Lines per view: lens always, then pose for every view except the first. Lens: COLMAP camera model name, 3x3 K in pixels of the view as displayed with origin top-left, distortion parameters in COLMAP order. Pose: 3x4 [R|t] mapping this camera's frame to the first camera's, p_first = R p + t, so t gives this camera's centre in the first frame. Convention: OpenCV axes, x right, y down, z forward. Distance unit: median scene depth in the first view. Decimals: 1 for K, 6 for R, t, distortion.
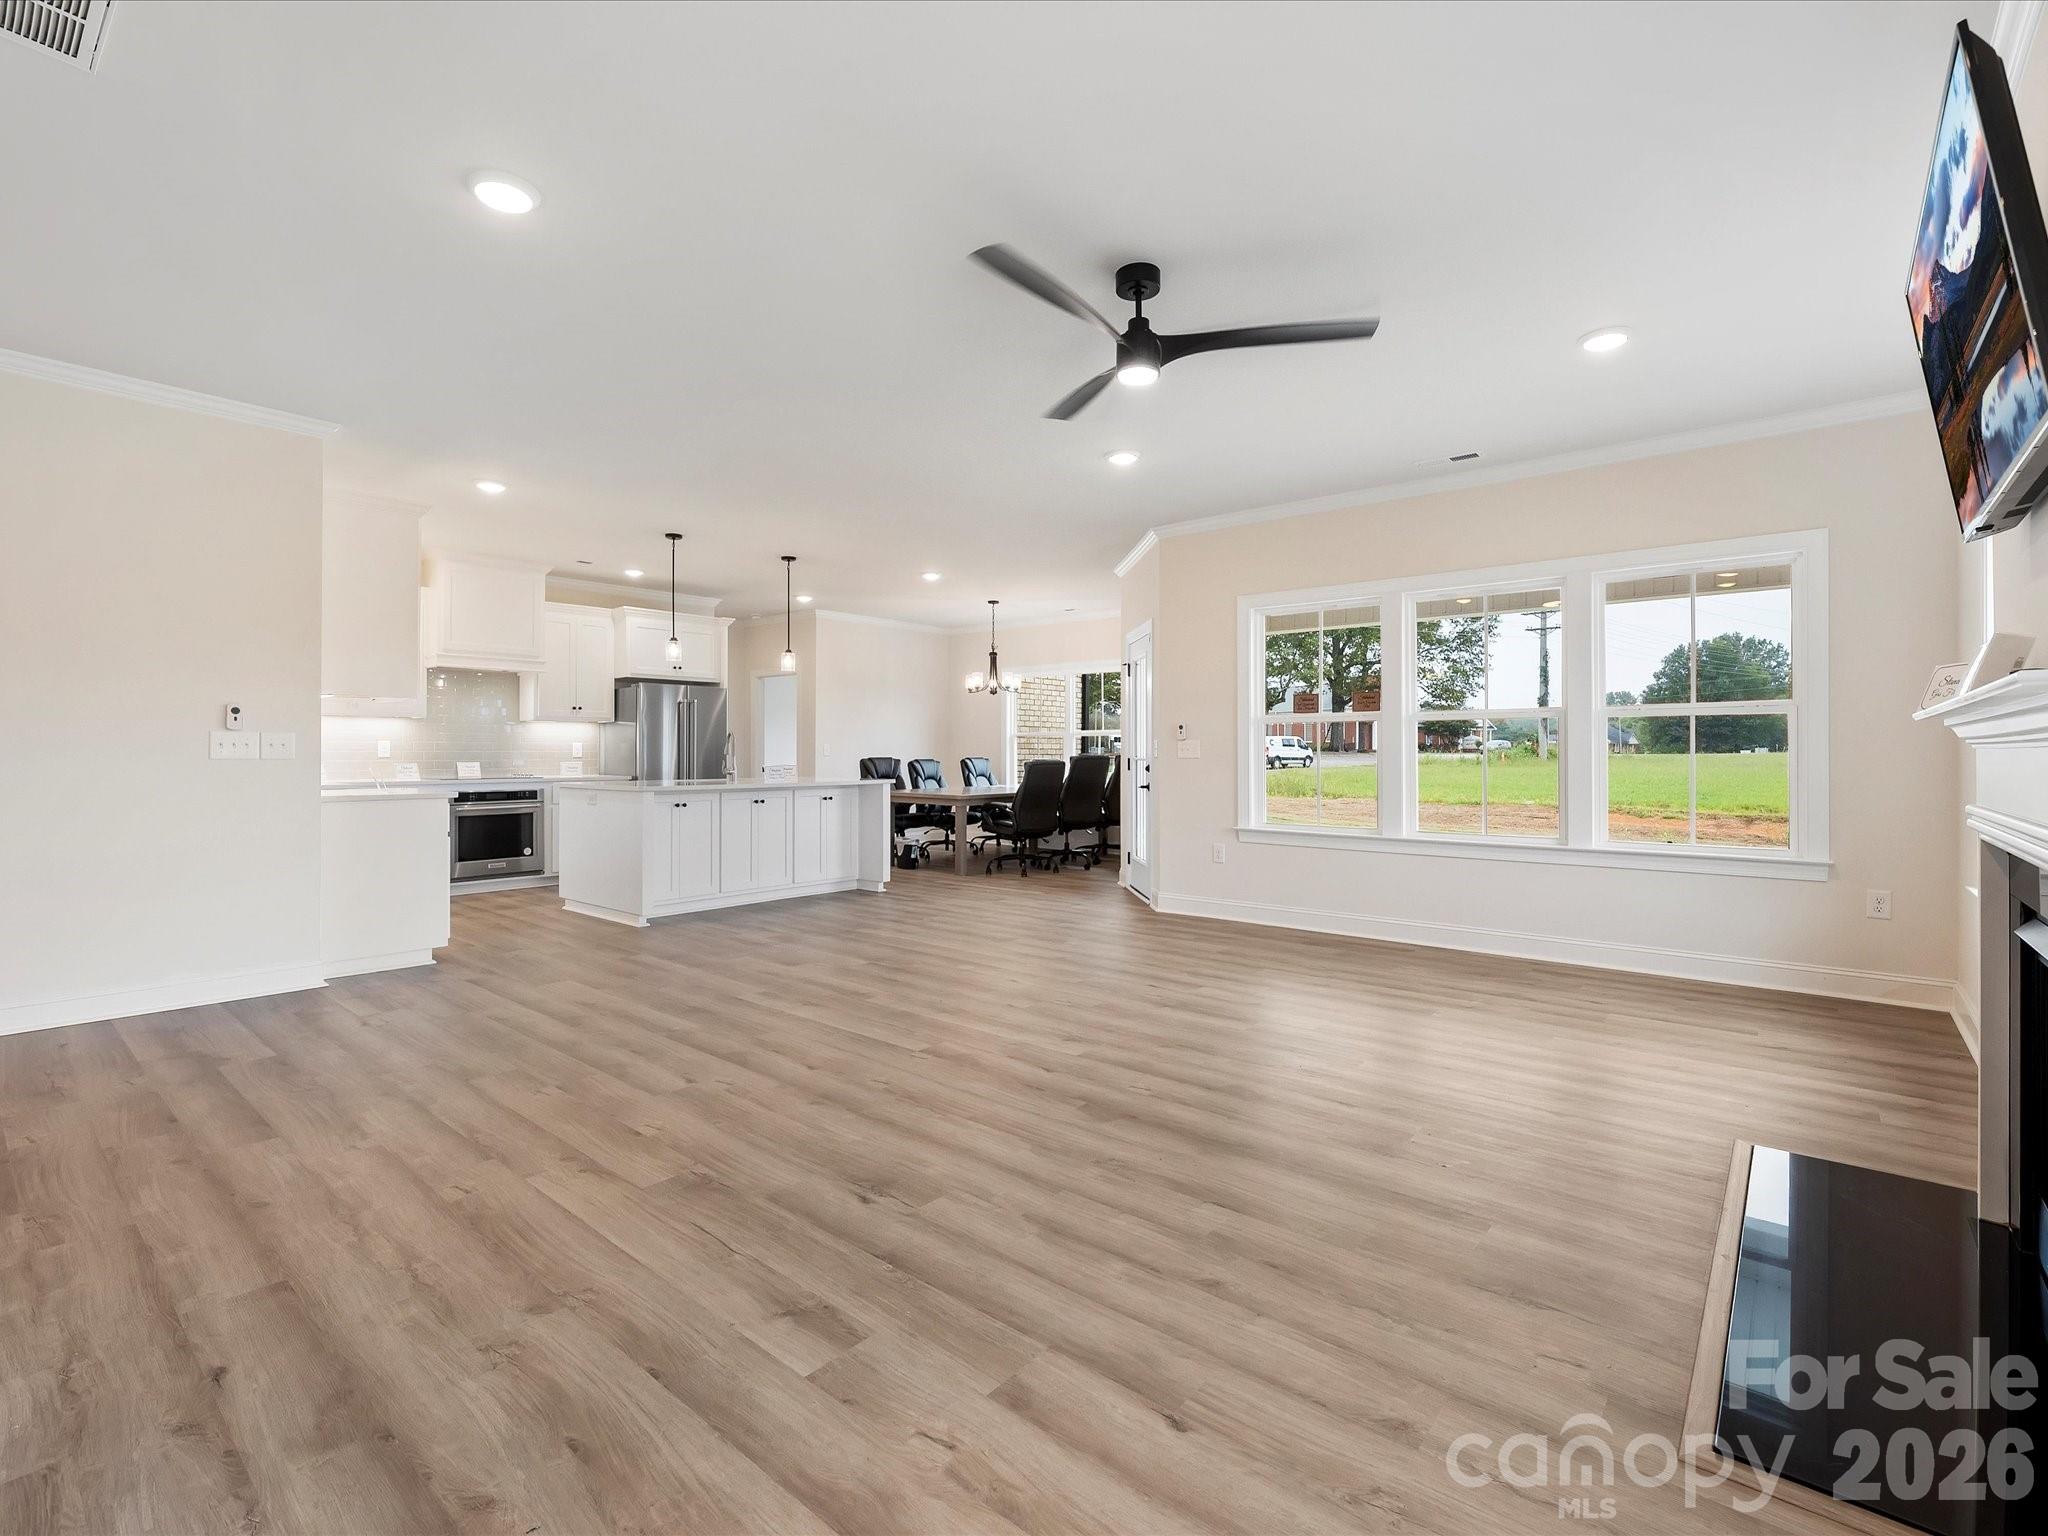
lens RADIAL K [[929.9, 0, 1022.2], [0, 929.9, 758.4], [0, 0, 1]] dist [-0.000392, -0.001239]
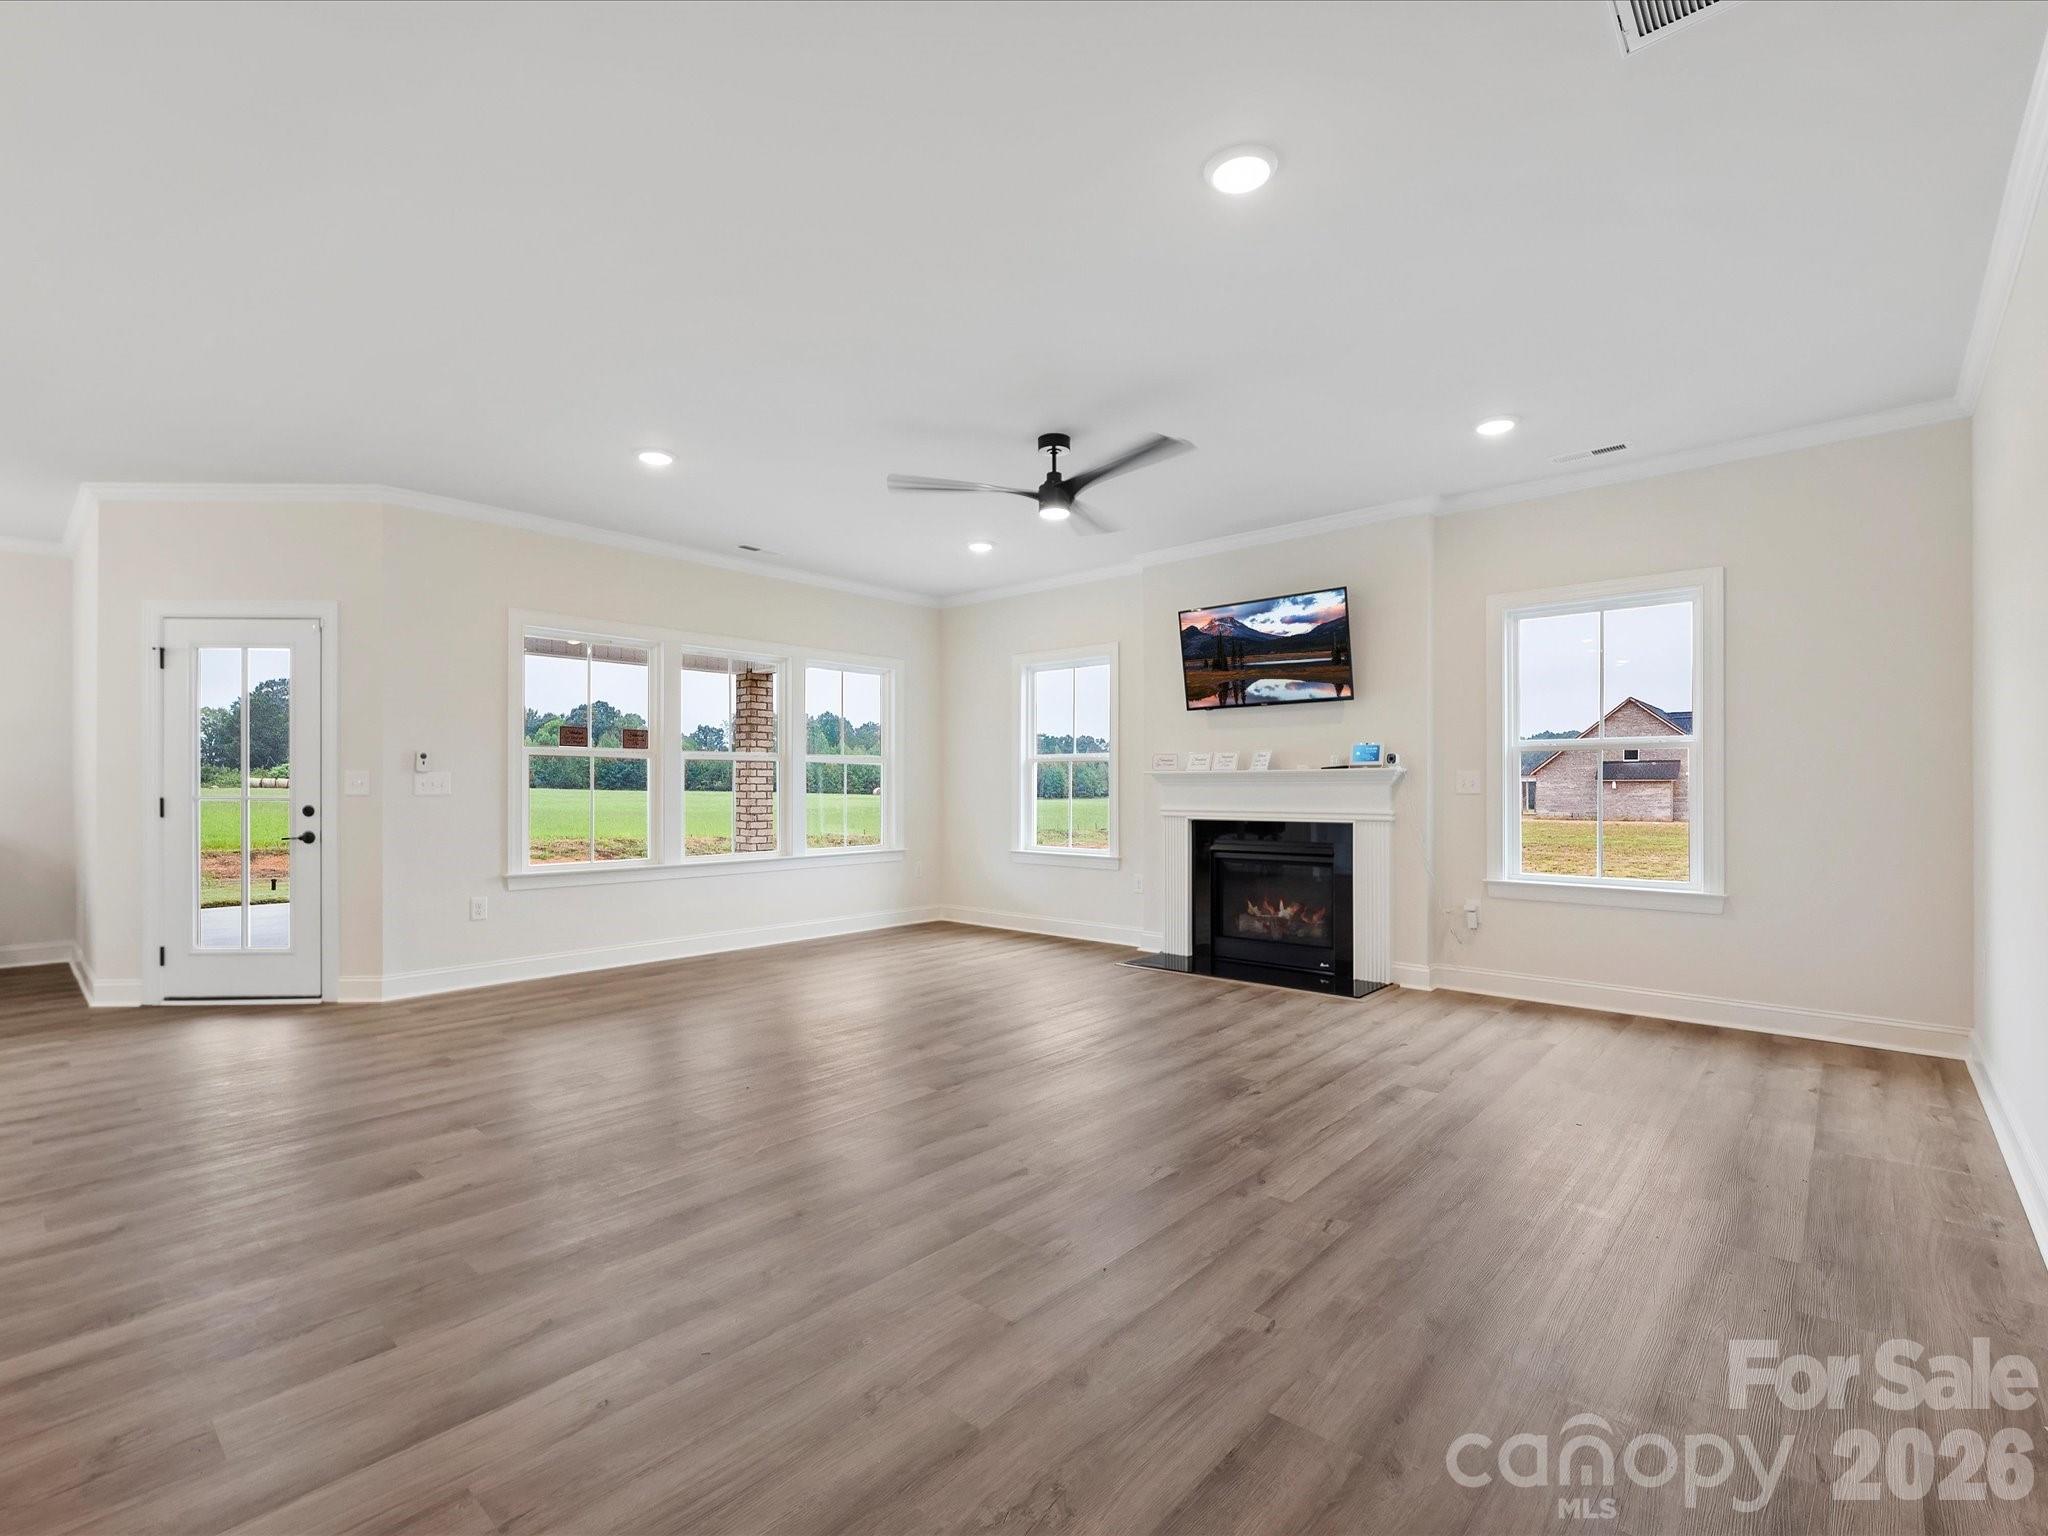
lens RADIAL K [[929.9, 0, 1023.6], [0, 929.9, 776.6], [0, 0, 1]] dist [-0.000392, -0.001239]
pose [[0.027428, 0.011450, 0.999558, -0.780912], [0.007350, 0.999905, -0.011655, -0.003905], [-0.999597, 0.007667, 0.027341, 0.626639]]
